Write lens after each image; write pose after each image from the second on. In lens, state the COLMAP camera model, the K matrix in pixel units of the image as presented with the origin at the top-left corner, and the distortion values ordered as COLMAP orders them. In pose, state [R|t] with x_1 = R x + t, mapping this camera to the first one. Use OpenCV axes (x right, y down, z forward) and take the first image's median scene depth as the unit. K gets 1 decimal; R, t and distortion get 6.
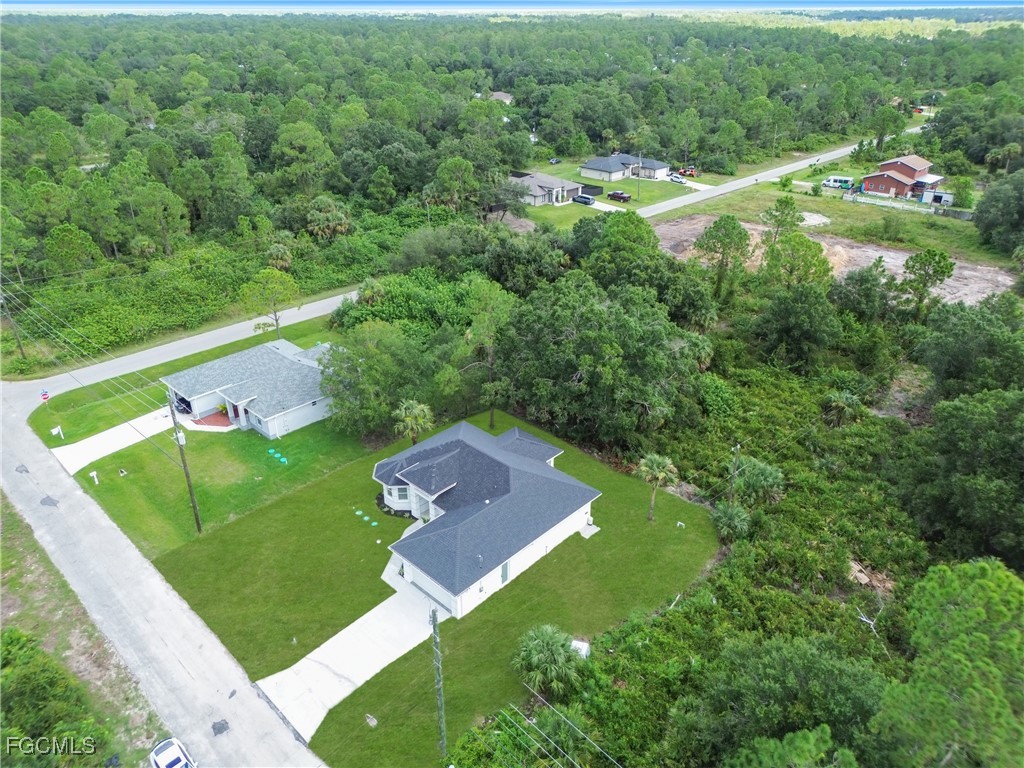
lens RADIAL K [[727.6, 0, 507.7], [0, 727.6, 381.6], [0, 0, 1]] dist [0.015546, -0.004308]
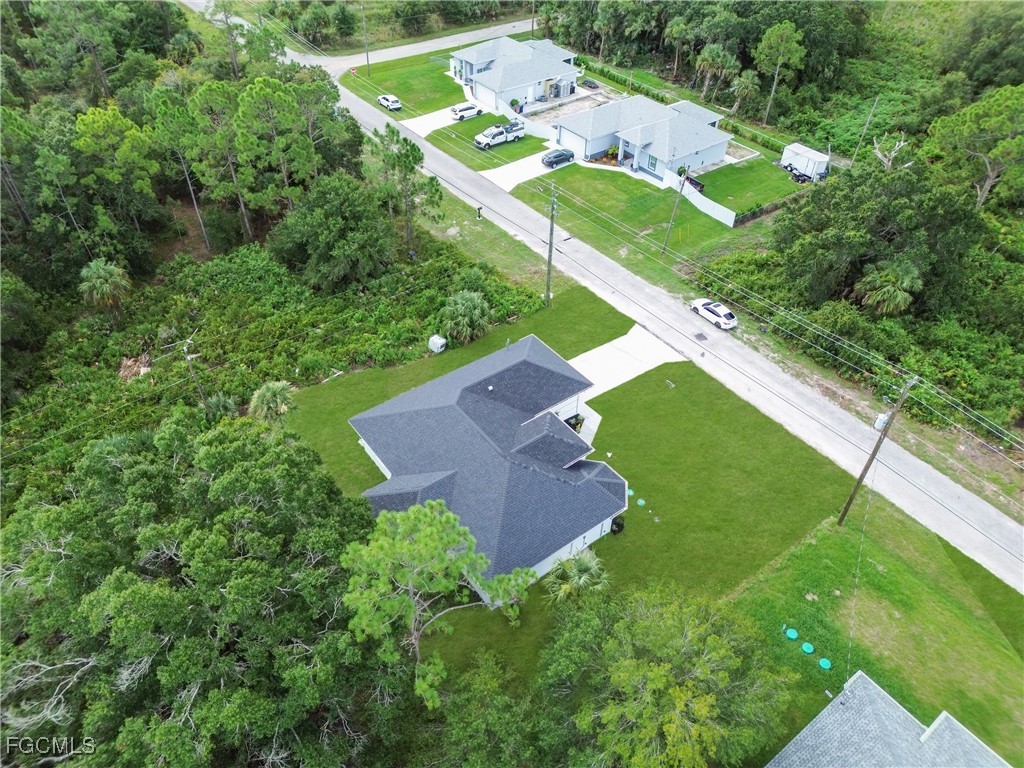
lens RADIAL K [[727.6, 0, 507.7], [0, 727.6, 381.6], [0, 0, 1]] dist [0.015546, -0.004308]
pose [[-0.987965, -0.107794, 0.110935, -0.154912], [0.064765, 0.363020, 0.929528, -0.697373], [-0.140469, 0.925525, -0.351669, 1.350849]]
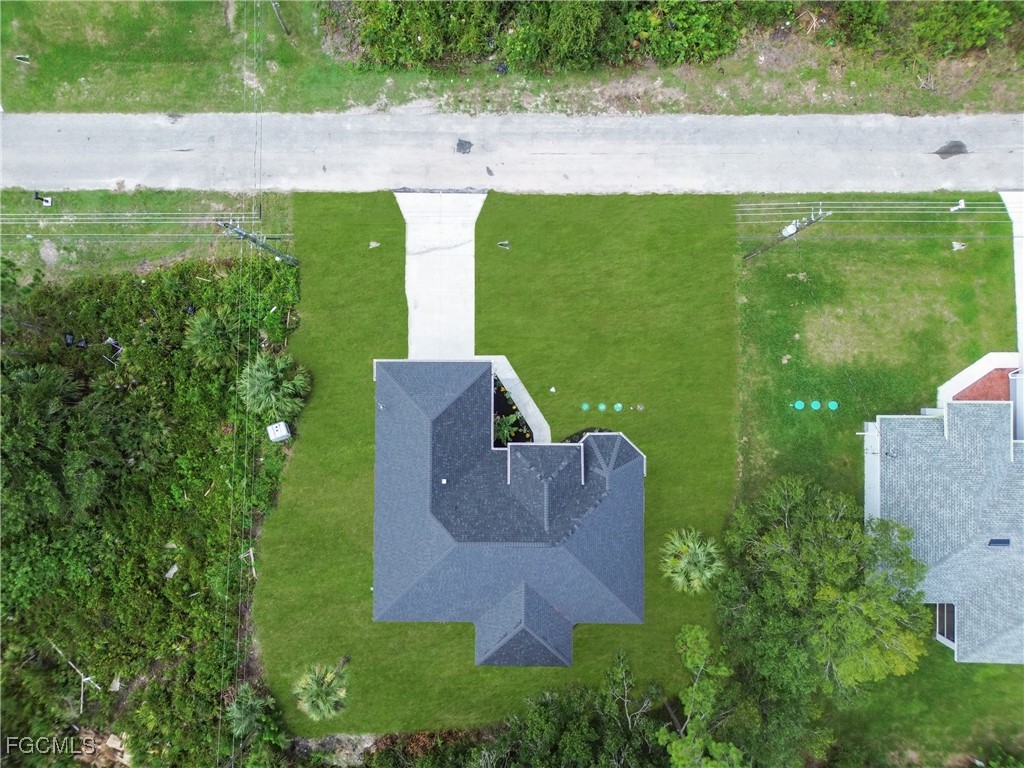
lens RADIAL K [[724.3, 0, 516.0], [0, 724.3, 383.5], [0, 0, 1]] dist [0.020571, -0.006267]
pose [[-0.717570, 0.696470, 0.004806, -0.168542], [-0.306487, -0.321954, 0.895774, -0.544946], [0.625427, 0.641307, 0.444484, 0.652163]]
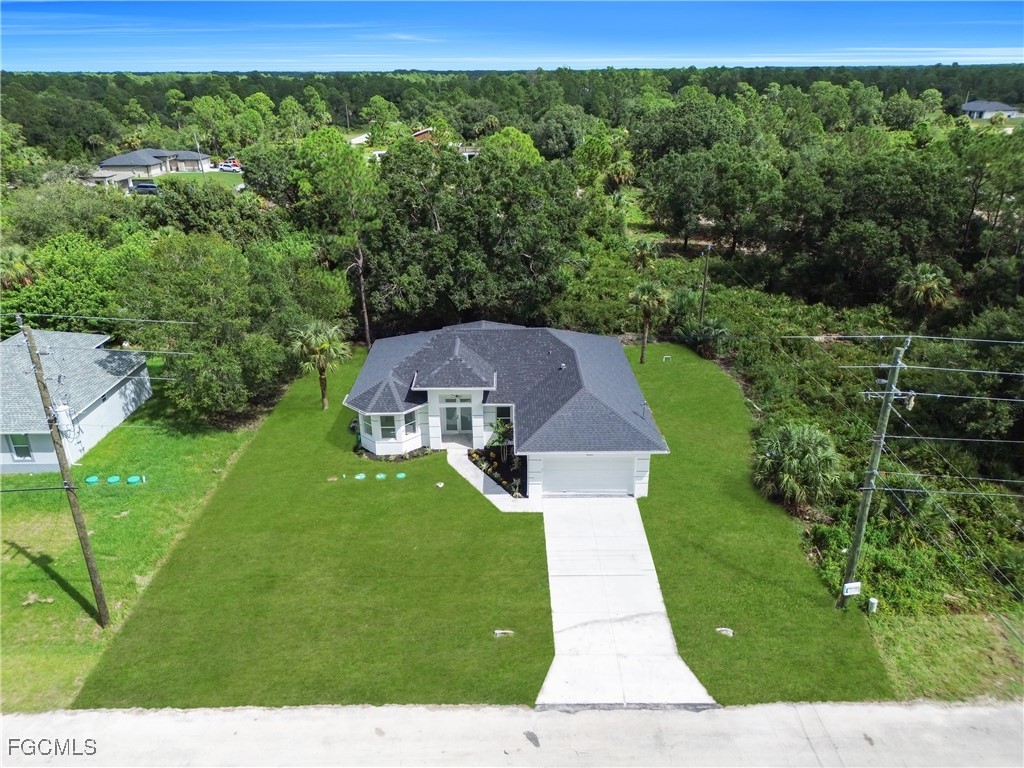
lens RADIAL K [[727.6, 0, 507.7], [0, 727.6, 381.6], [0, 0, 1]] dist [0.015546, -0.004308]
pose [[0.712047, -0.269715, 0.648262, -0.573189], [0.322448, 0.945770, 0.039320, 0.136515], [-0.623712, 0.181033, 0.760402, 0.489066]]
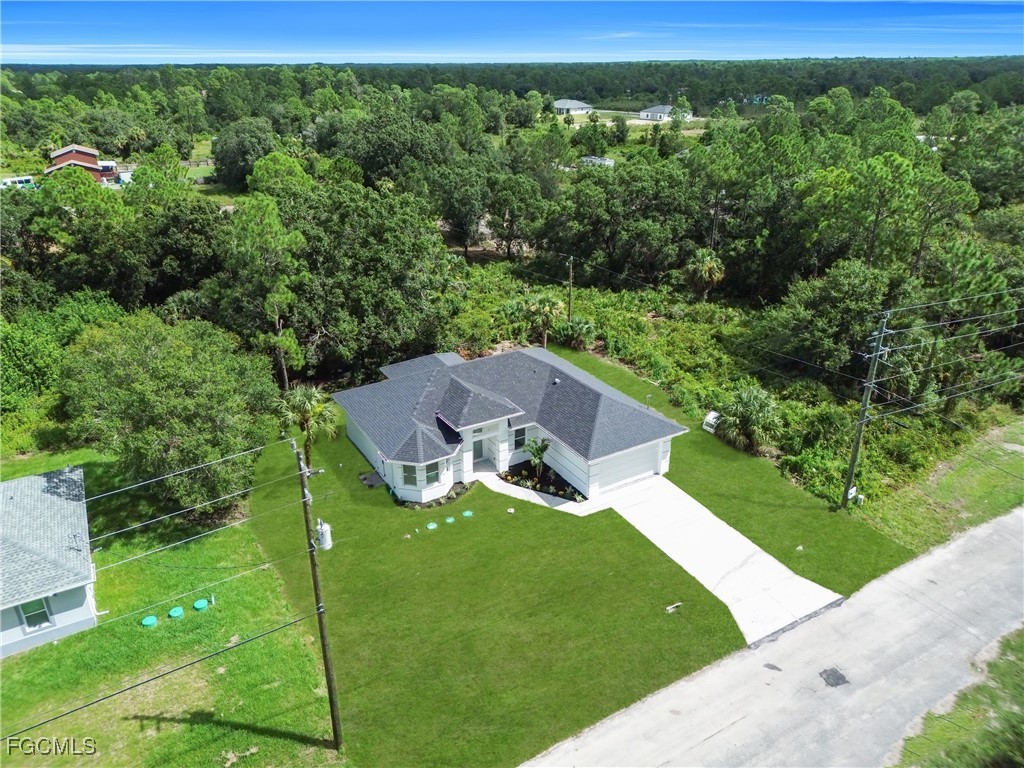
lens RADIAL K [[724.3, 0, 516.0], [0, 724.3, 383.5], [0, 0, 1]] dist [0.020571, -0.006267]
pose [[0.260761, -0.379731, 0.887585, -0.810203], [0.445691, 0.862904, 0.238234, -0.055475], [-0.856366, 0.333467, 0.394255, 0.737470]]
